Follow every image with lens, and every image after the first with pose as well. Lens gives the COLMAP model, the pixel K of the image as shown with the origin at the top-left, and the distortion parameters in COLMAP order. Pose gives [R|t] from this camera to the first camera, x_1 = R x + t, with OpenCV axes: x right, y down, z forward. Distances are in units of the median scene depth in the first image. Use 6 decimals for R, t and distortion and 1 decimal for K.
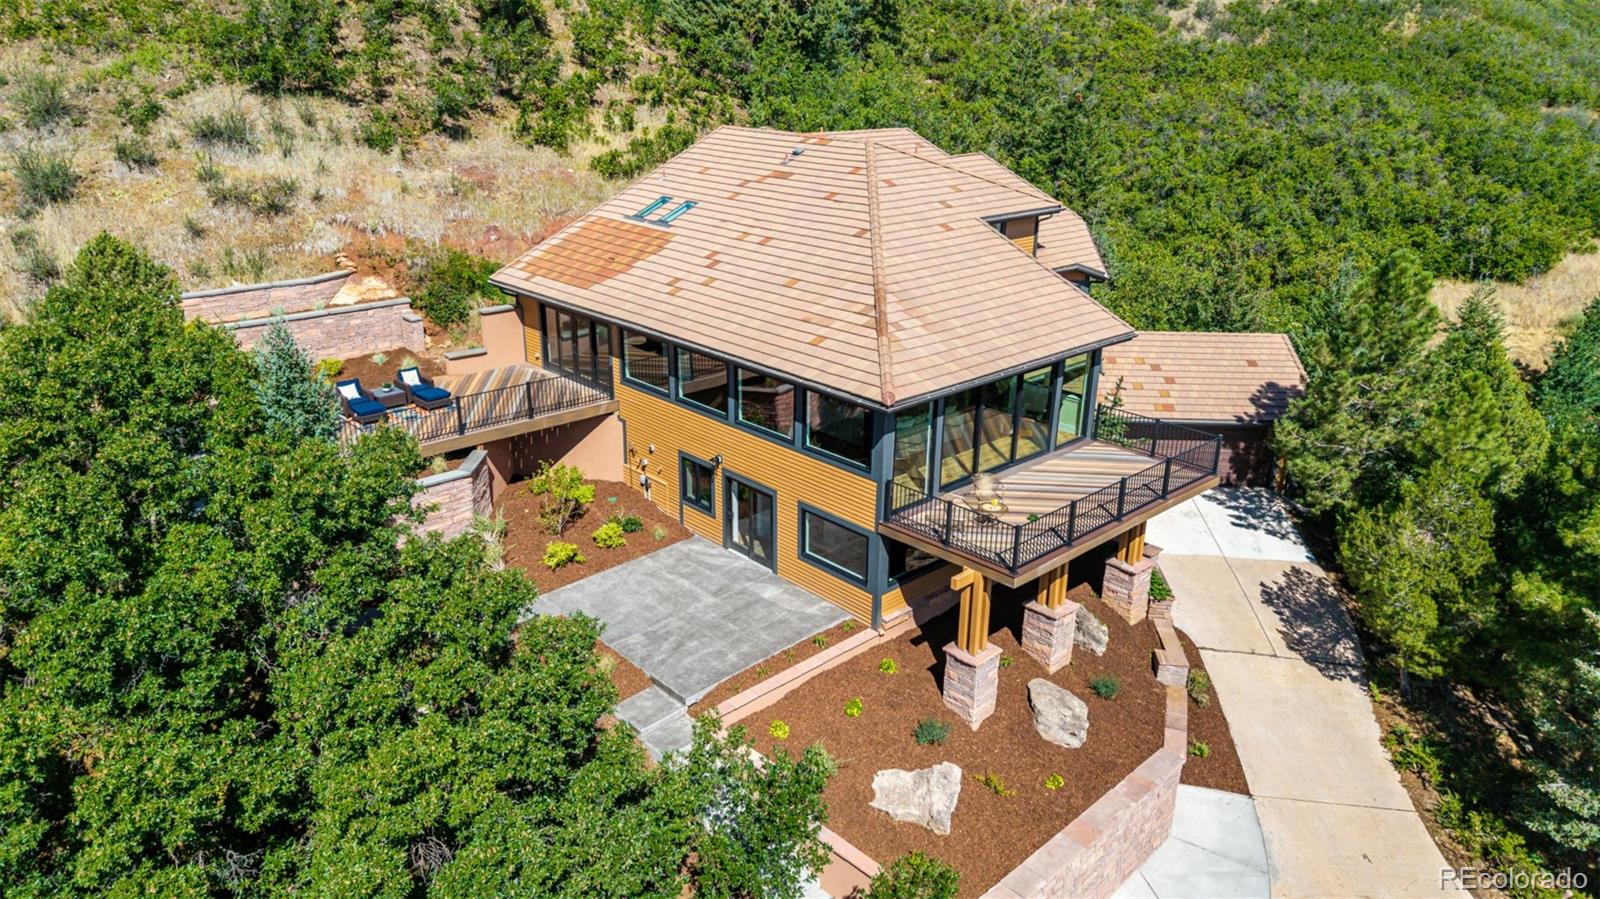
lens RADIAL K [[1044.0, 0, 800.0], [0, 1044.0, 449.5], [0, 0, 1]] dist [0.066116, -0.064484]
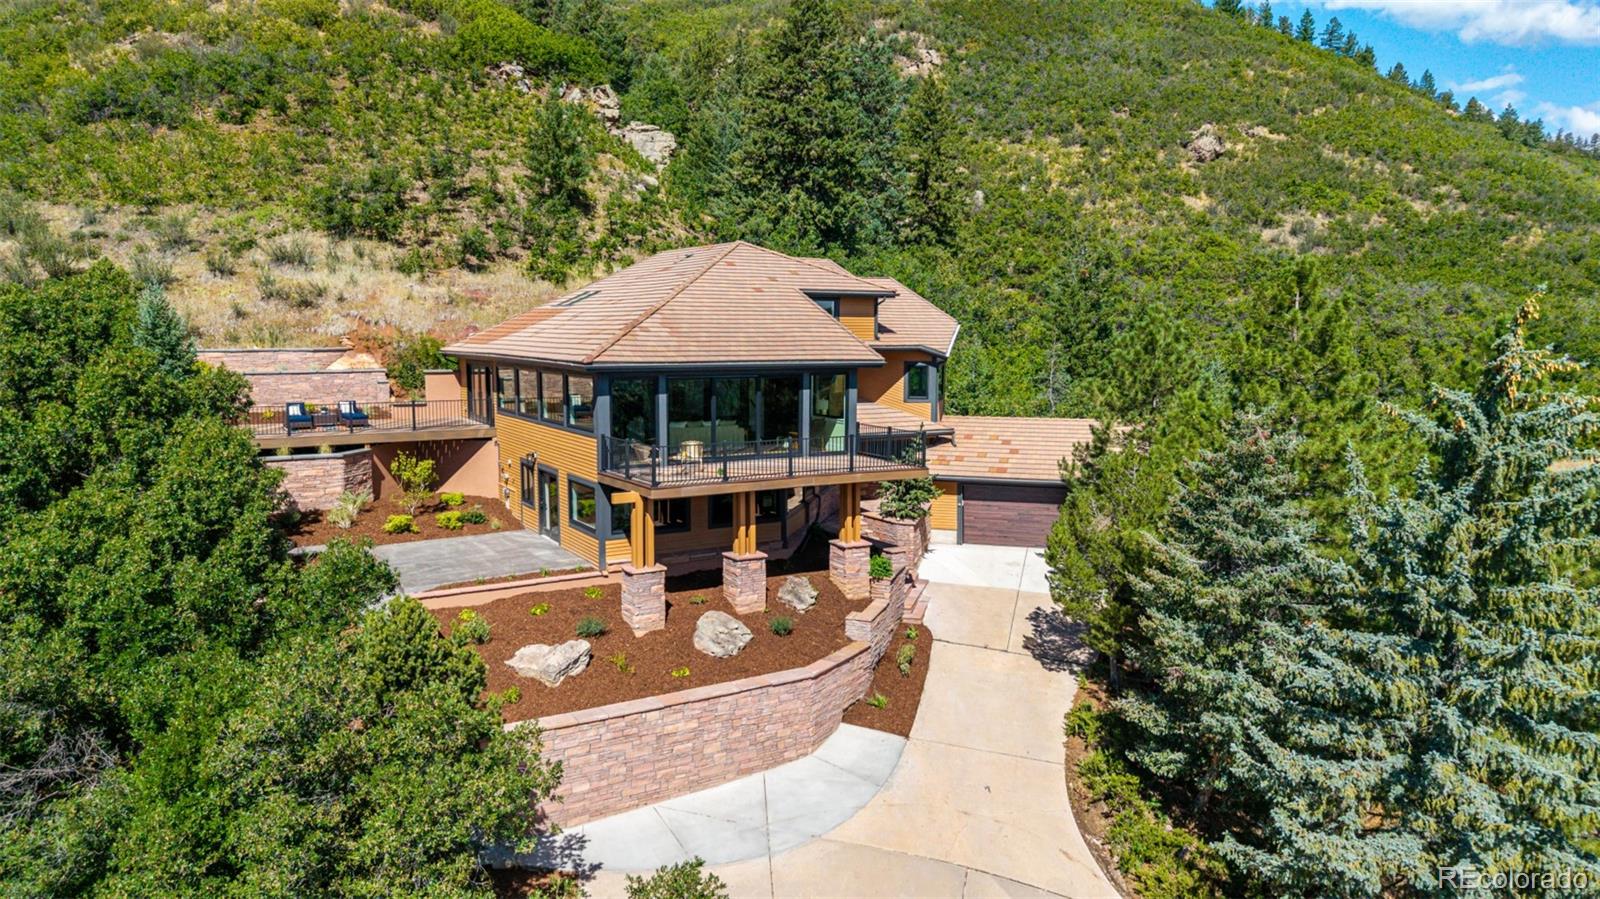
lens RADIAL K [[1044.0, 0, 800.0], [0, 1044.0, 449.5], [0, 0, 1]] dist [0.066116, -0.064484]
pose [[0.976576, 0.015817, -0.214590, 0.392593], [-0.067728, 0.969199, -0.236783, 0.219306], [0.204236, 0.245770, 0.947568, -0.078537]]
